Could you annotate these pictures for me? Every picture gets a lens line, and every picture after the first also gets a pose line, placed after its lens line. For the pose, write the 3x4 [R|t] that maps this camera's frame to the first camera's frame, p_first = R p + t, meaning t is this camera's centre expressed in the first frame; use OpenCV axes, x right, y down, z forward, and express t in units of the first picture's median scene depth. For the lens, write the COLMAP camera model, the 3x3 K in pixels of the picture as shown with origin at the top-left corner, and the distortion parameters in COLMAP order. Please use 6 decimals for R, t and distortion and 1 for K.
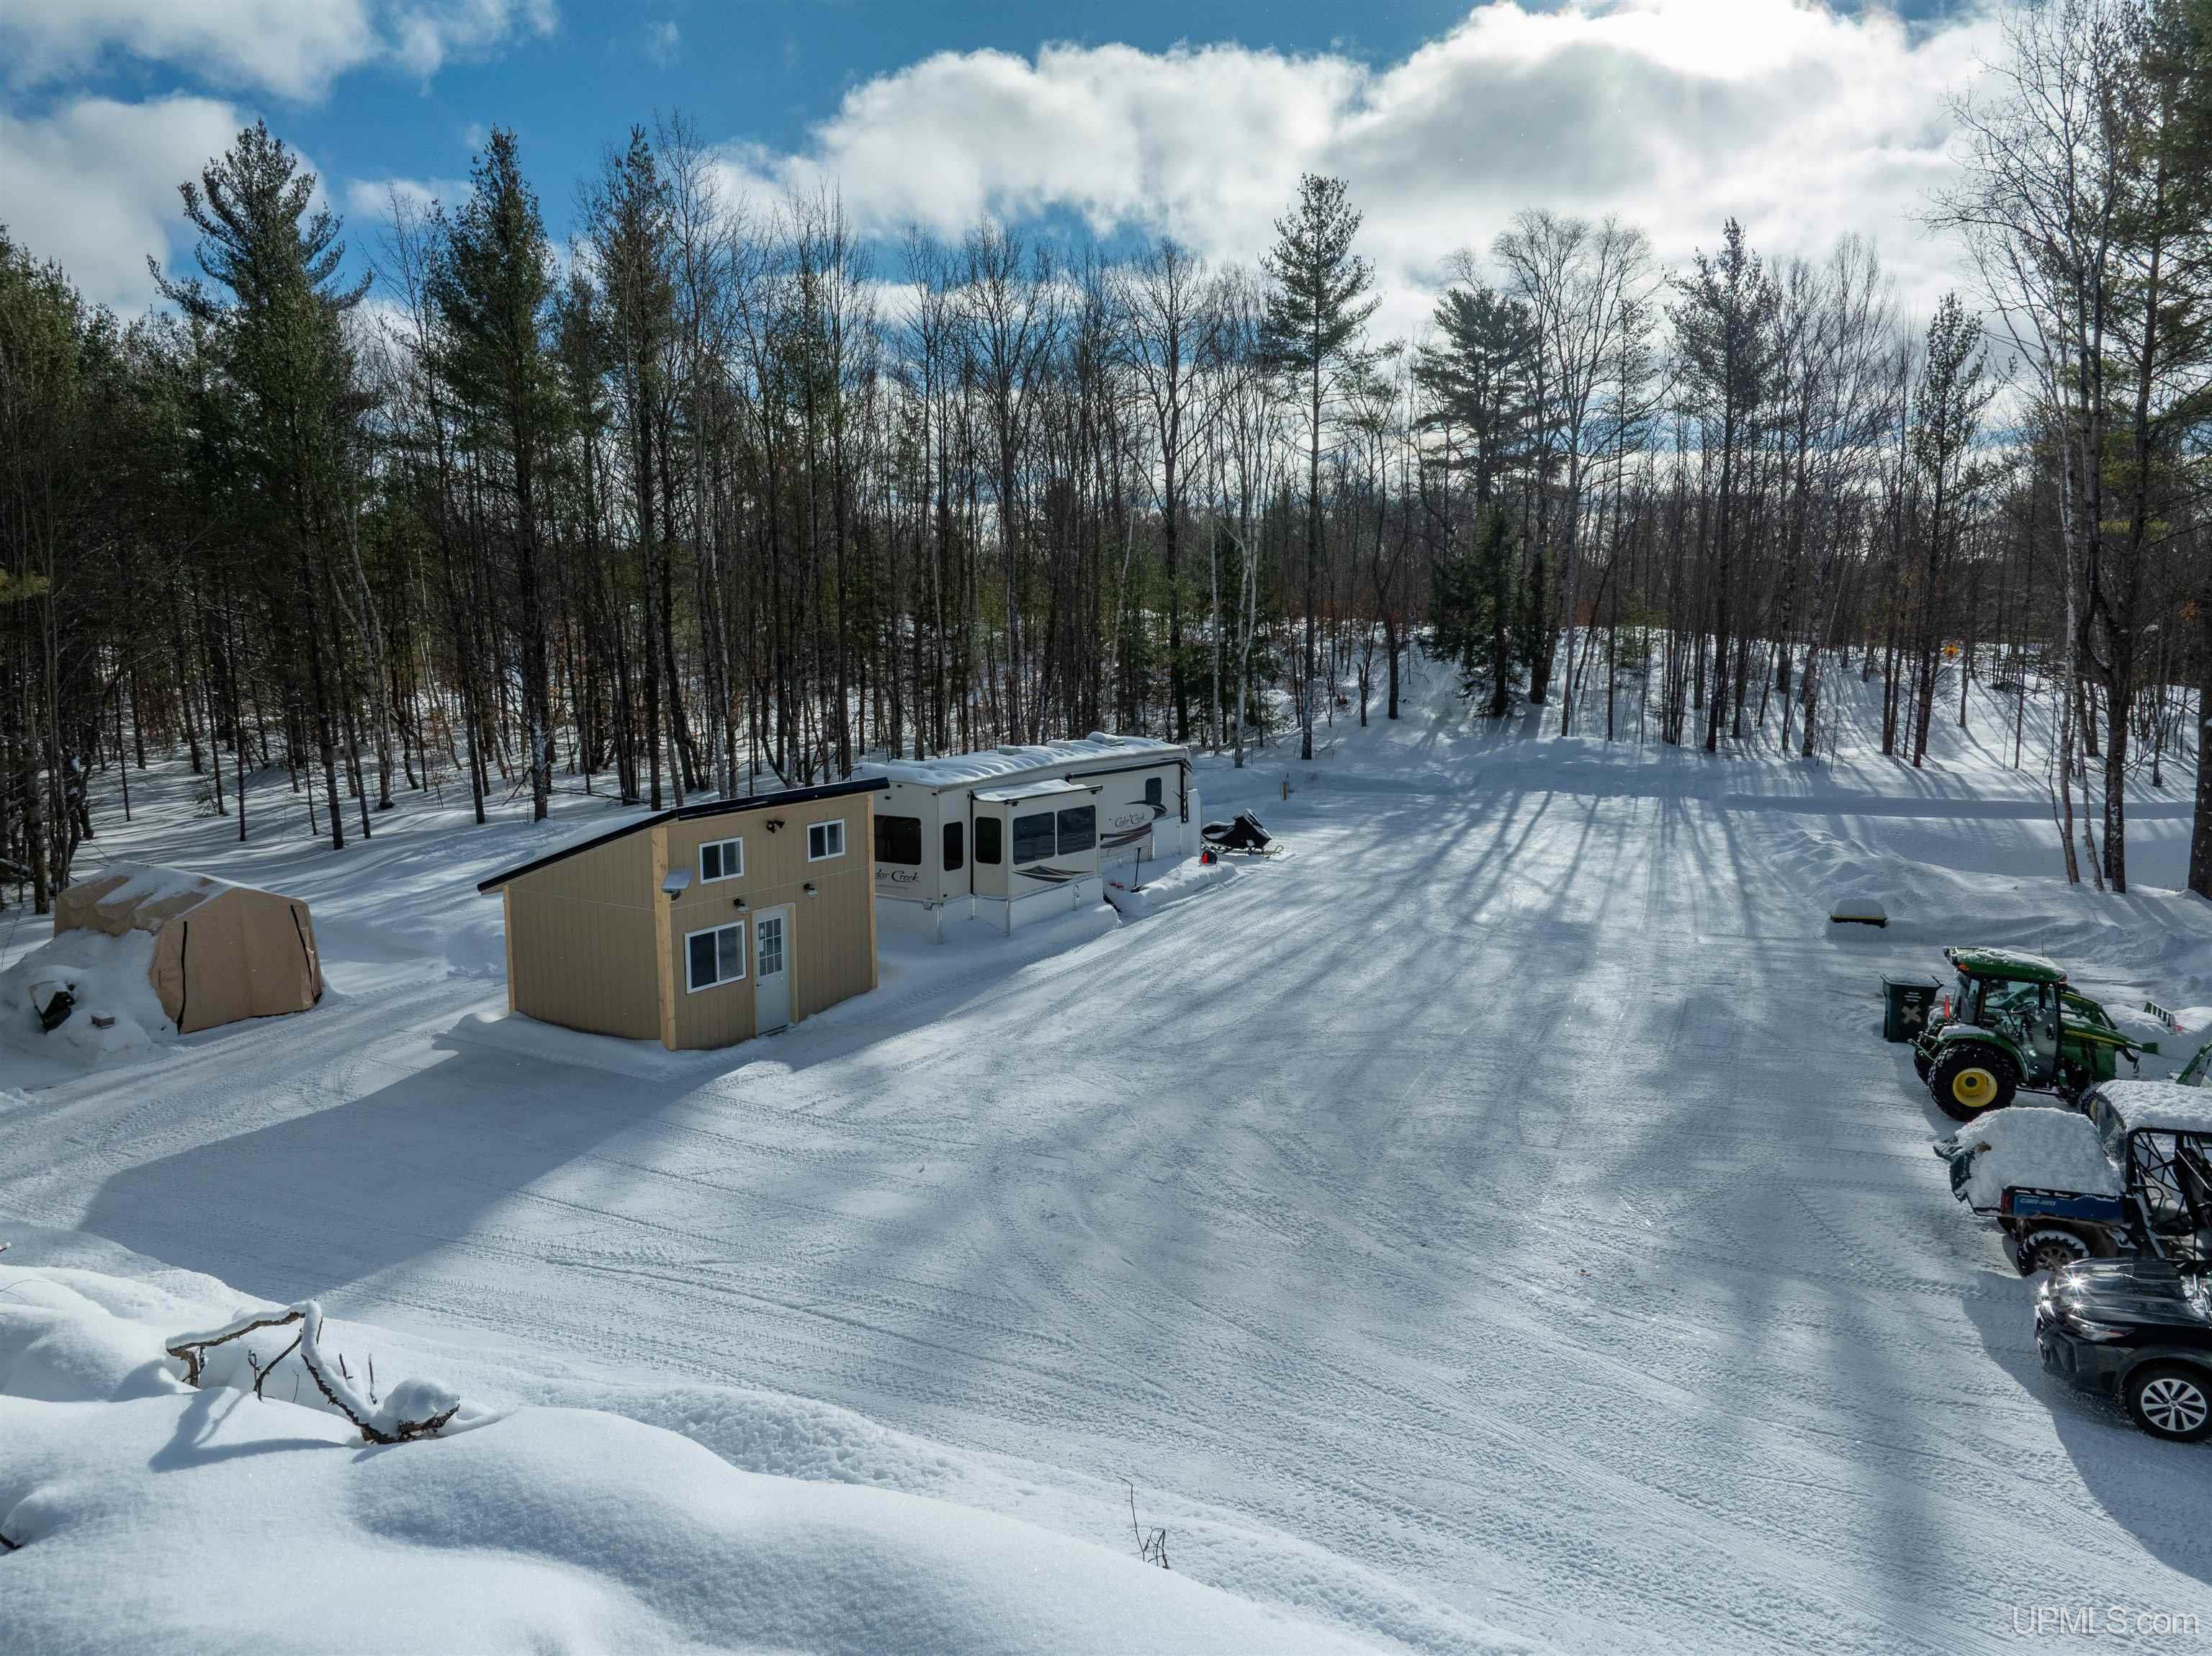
lens RADIAL K [[1557.1, 0, 1111.4], [0, 1557.1, 828.0], [0, 0, 1]] dist [-0.045867, 0.017669]
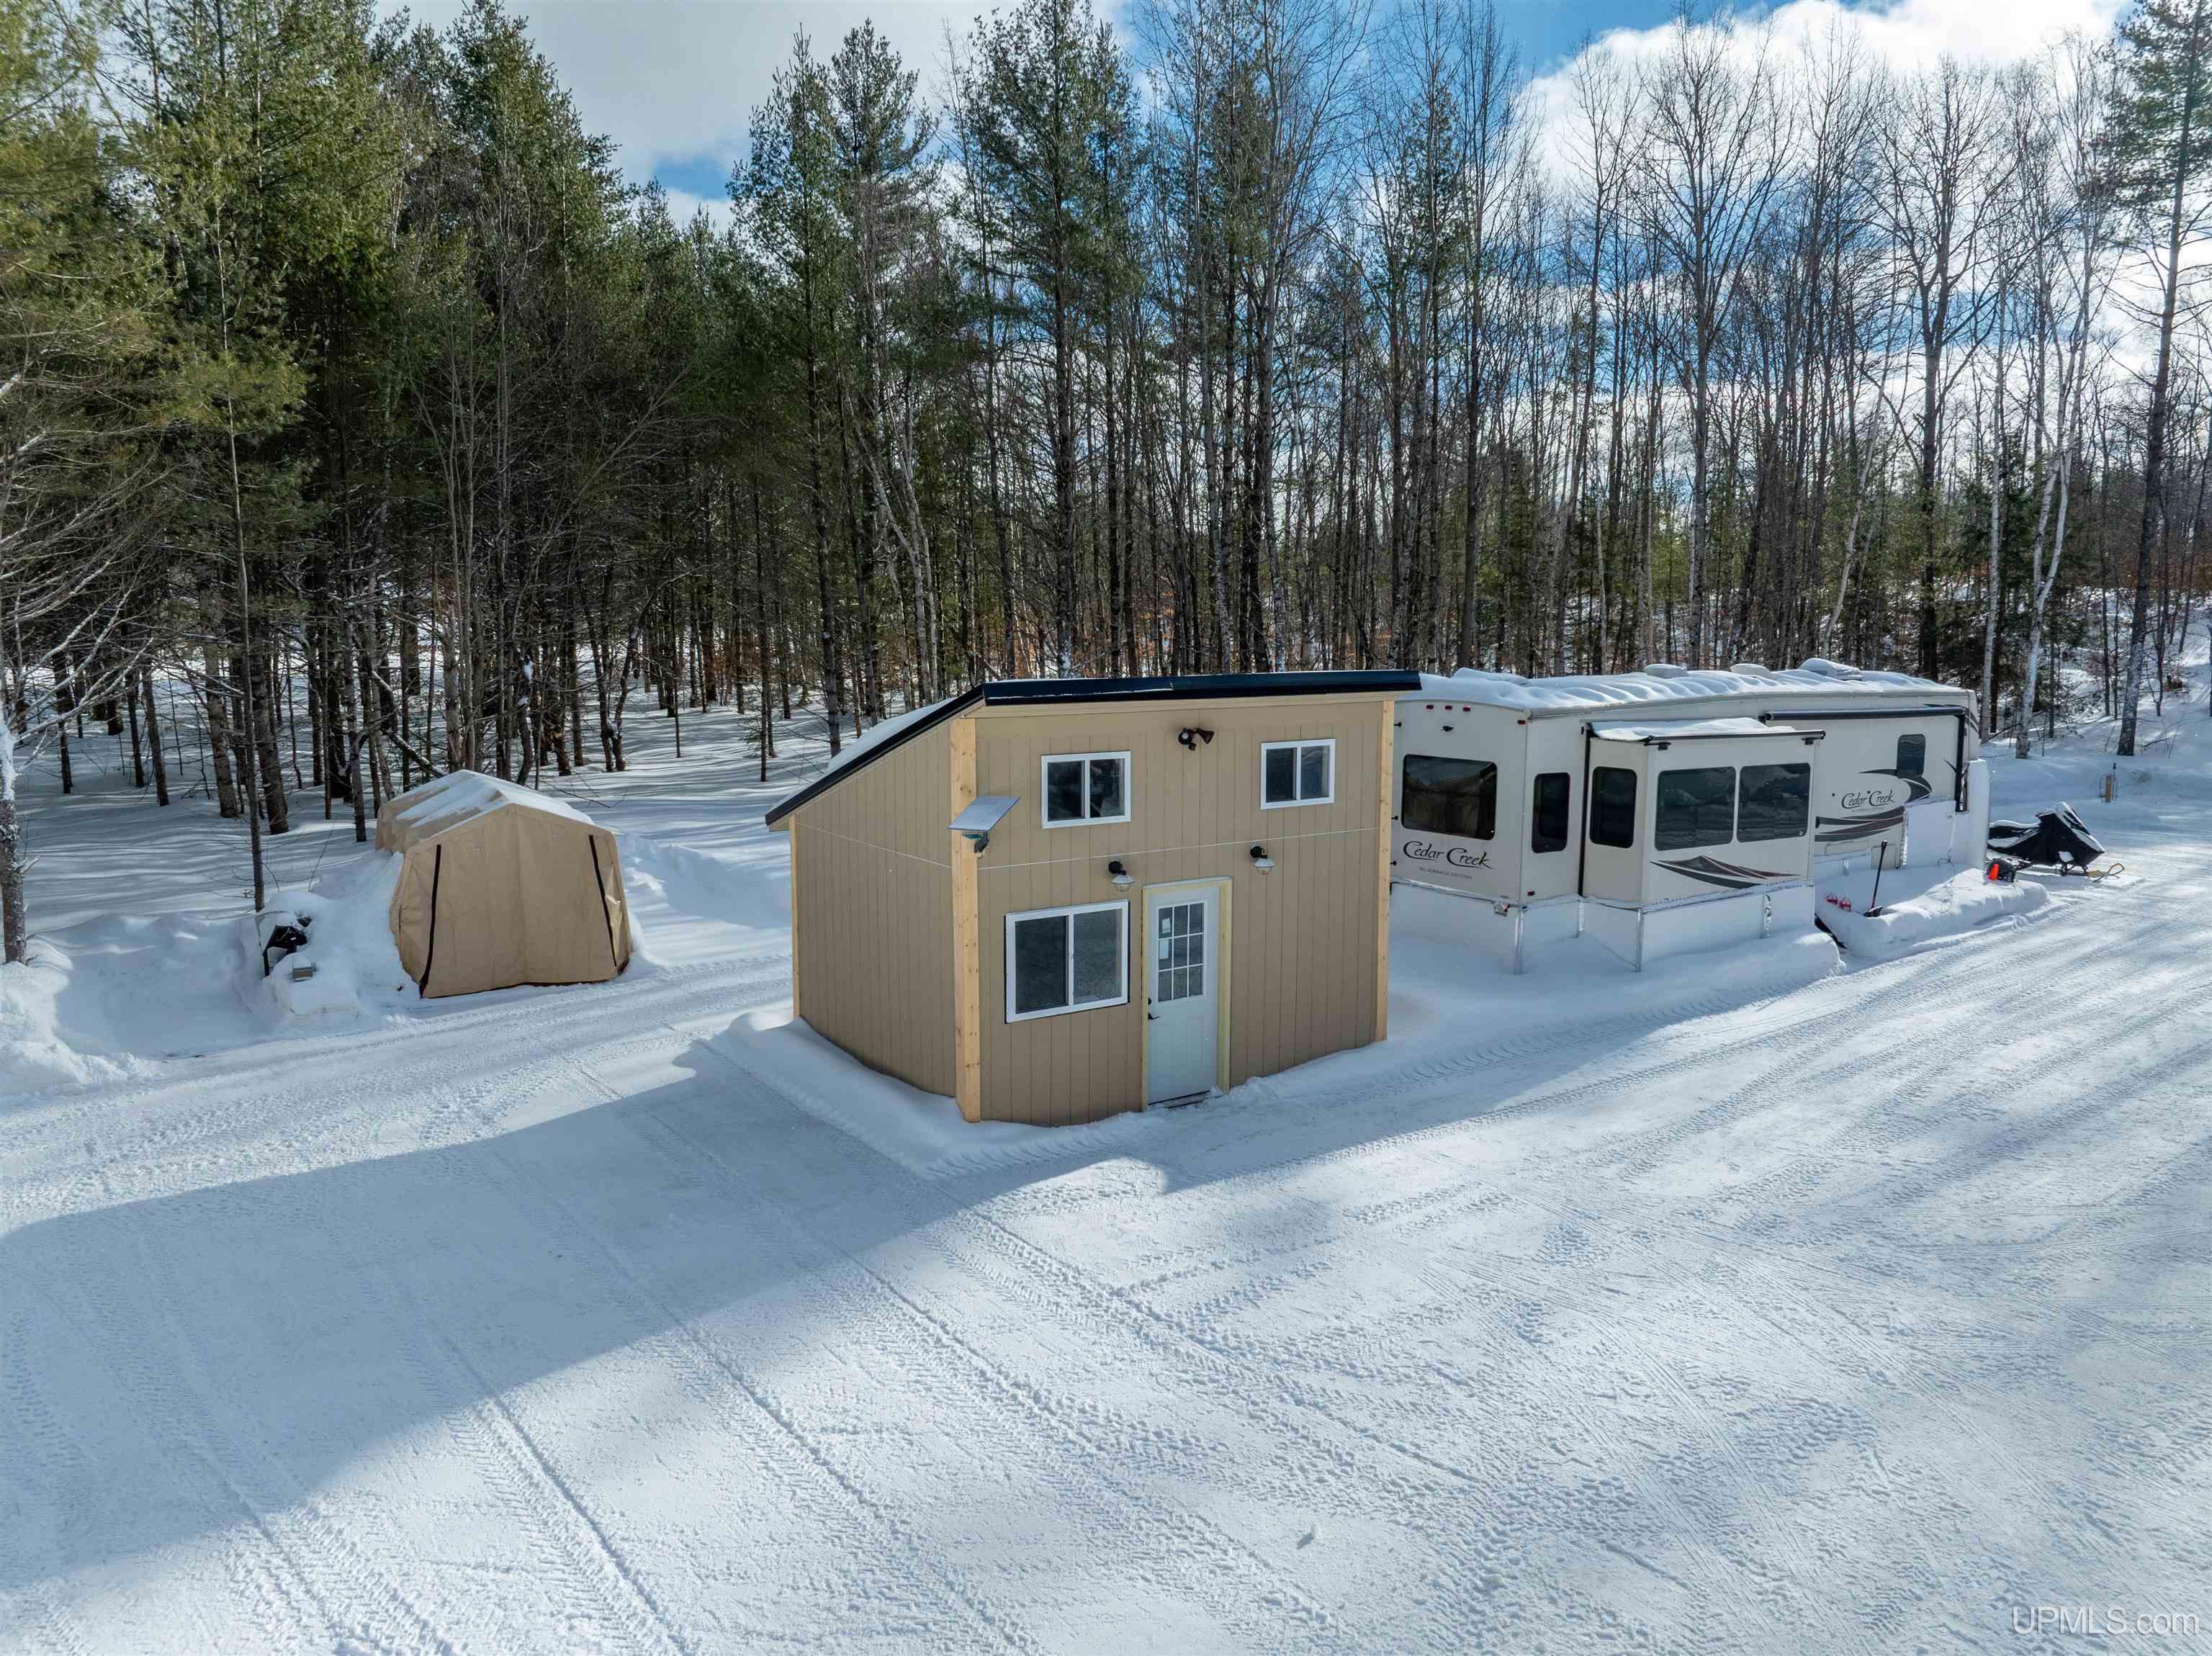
lens RADIAL K [[1551.7, 0, 1112.5], [0, 1551.7, 826.6], [0, 0, 1]] dist [-0.027989, -0.005470]
pose [[0.908941, 0.058351, -0.412822, -0.009098], [-0.060515, 0.998136, 0.007844, 0.024024], [0.412510, 0.017853, 0.910778, 0.409909]]
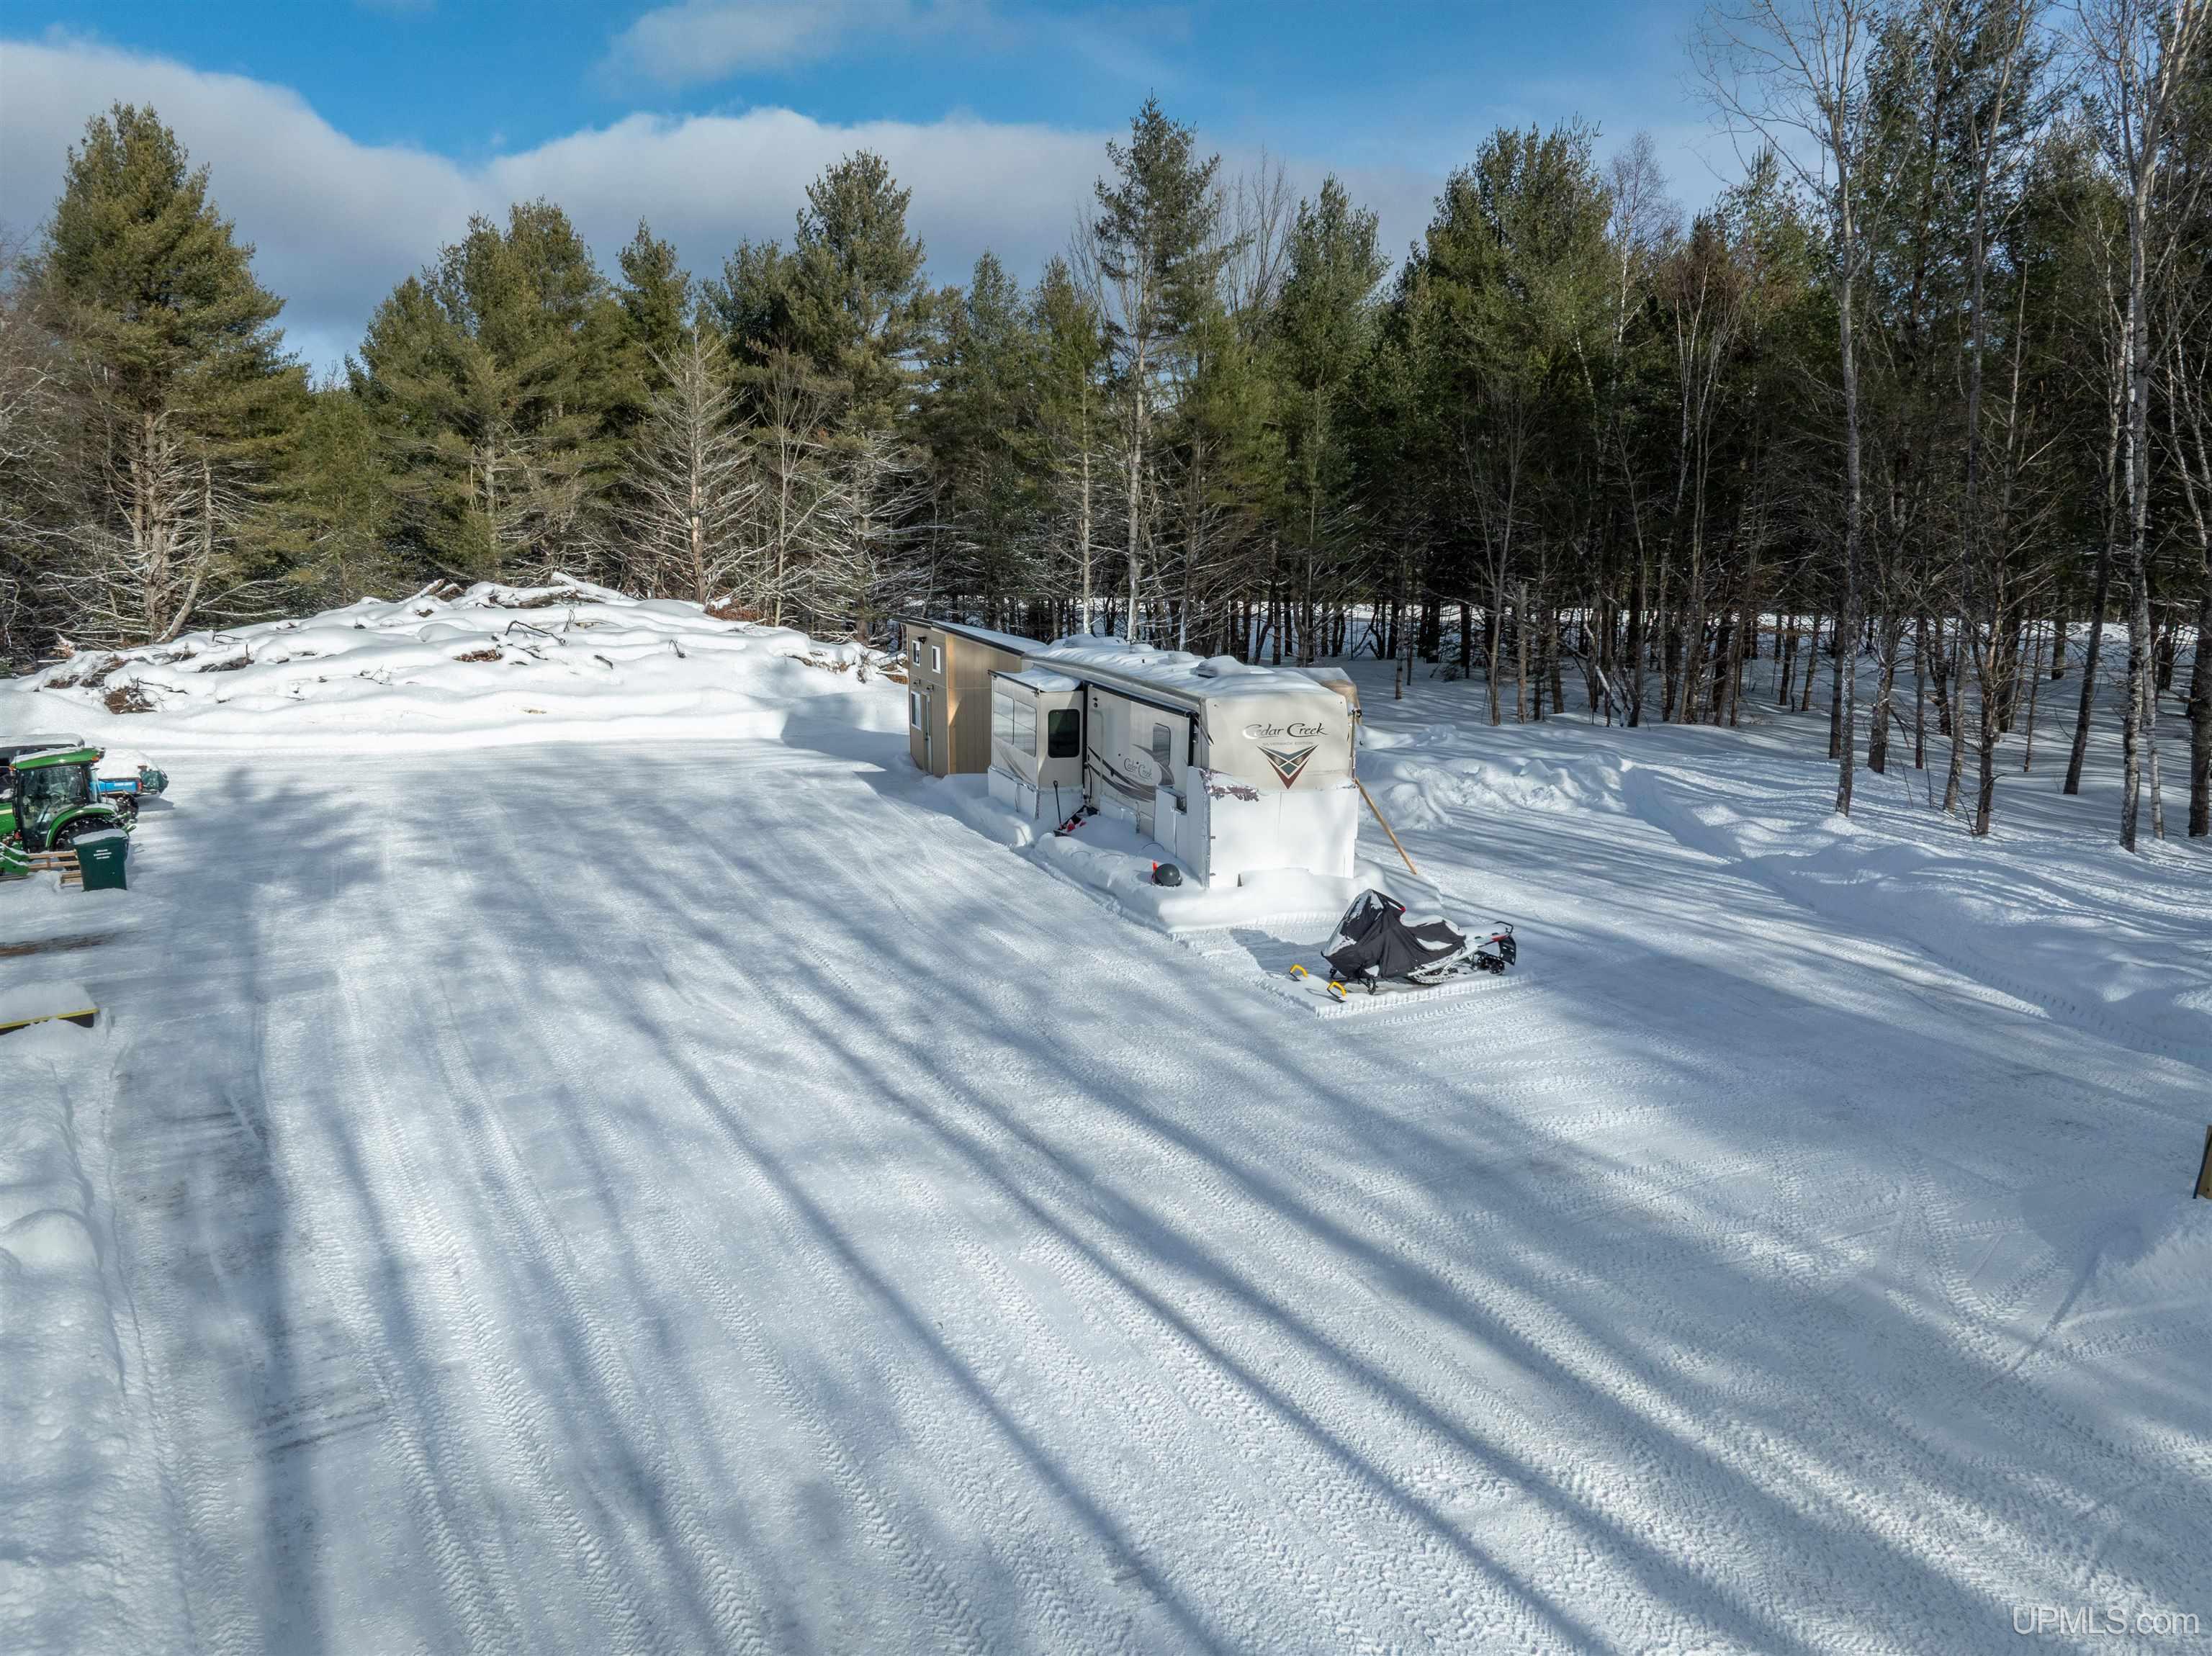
lens RADIAL K [[1557.1, 0, 1111.4], [0, 1557.1, 828.0], [0, 0, 1]] dist [-0.045867, 0.017669]
pose [[-0.655890, 0.132311, -0.743171, 0.729810], [-0.109661, 0.957373, 0.267228, -0.222294], [0.746849, 0.256769, -0.613422, 1.844195]]
